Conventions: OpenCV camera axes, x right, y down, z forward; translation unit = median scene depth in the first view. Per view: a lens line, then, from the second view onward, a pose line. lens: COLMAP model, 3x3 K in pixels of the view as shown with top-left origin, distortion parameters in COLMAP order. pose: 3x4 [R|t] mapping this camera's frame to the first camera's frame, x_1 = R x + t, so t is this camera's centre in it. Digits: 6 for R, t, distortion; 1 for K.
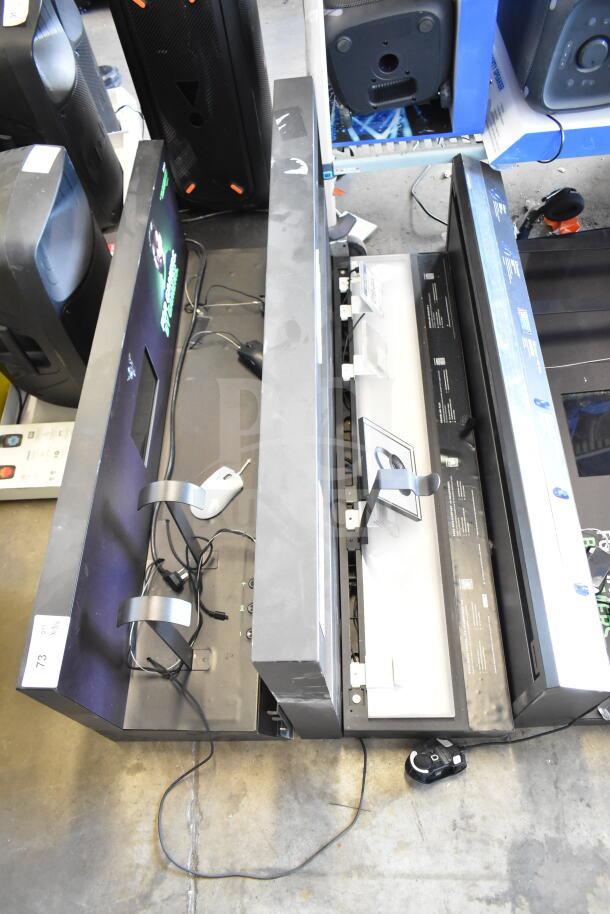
lens RADIAL K [[687.8, 0, 305.0], [0, 687.8, 457.0], [0, 0, 1]] dist [-0.007113, -0.001167]
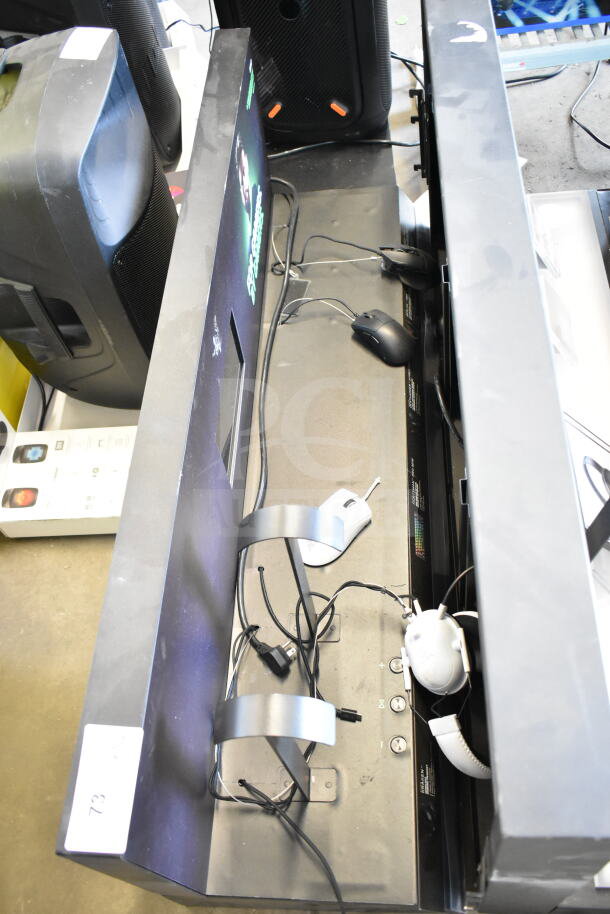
lens RADIAL K [[816.6, 0, 305.0], [0, 816.6, 457.0], [0, 0, 1]] dist [-0.011908, 0.006897]
pose [[0.998294, -0.001786, -0.058365, -0.106389], [-0.000636, 0.999140, -0.041448, 0.016251], [0.058389, 0.041414, 0.997434, 0.192223]]
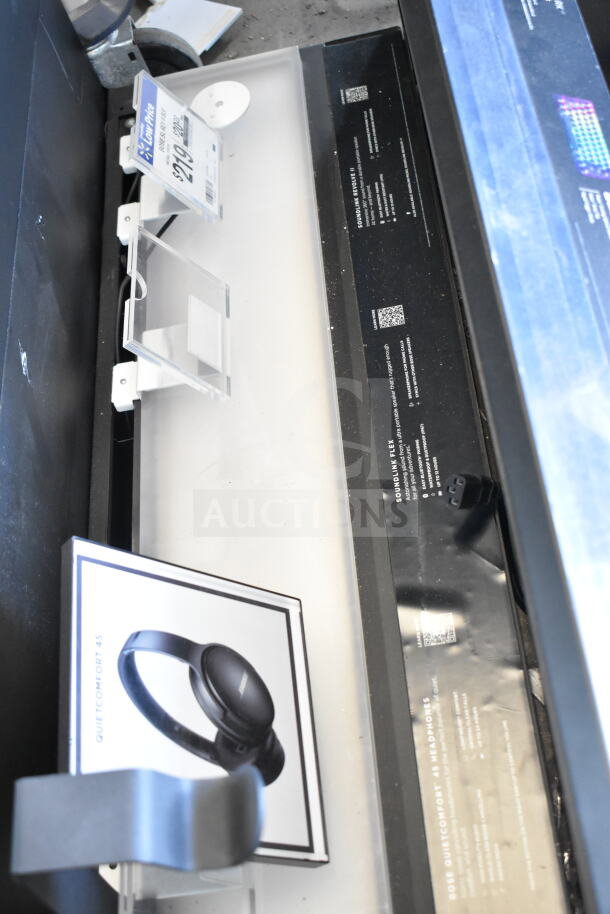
lens RADIAL K [[1133.6, 0, 261.9], [0, 1133.6, 455.9], [0, 0, 1]] dist [-0.009408, -0.027058]
pose [[0.986307, -0.132659, -0.097980, 0.197005], [0.127232, 0.990073, -0.059731, -0.049515], [0.104932, 0.046447, 0.993394, 0.479227]]
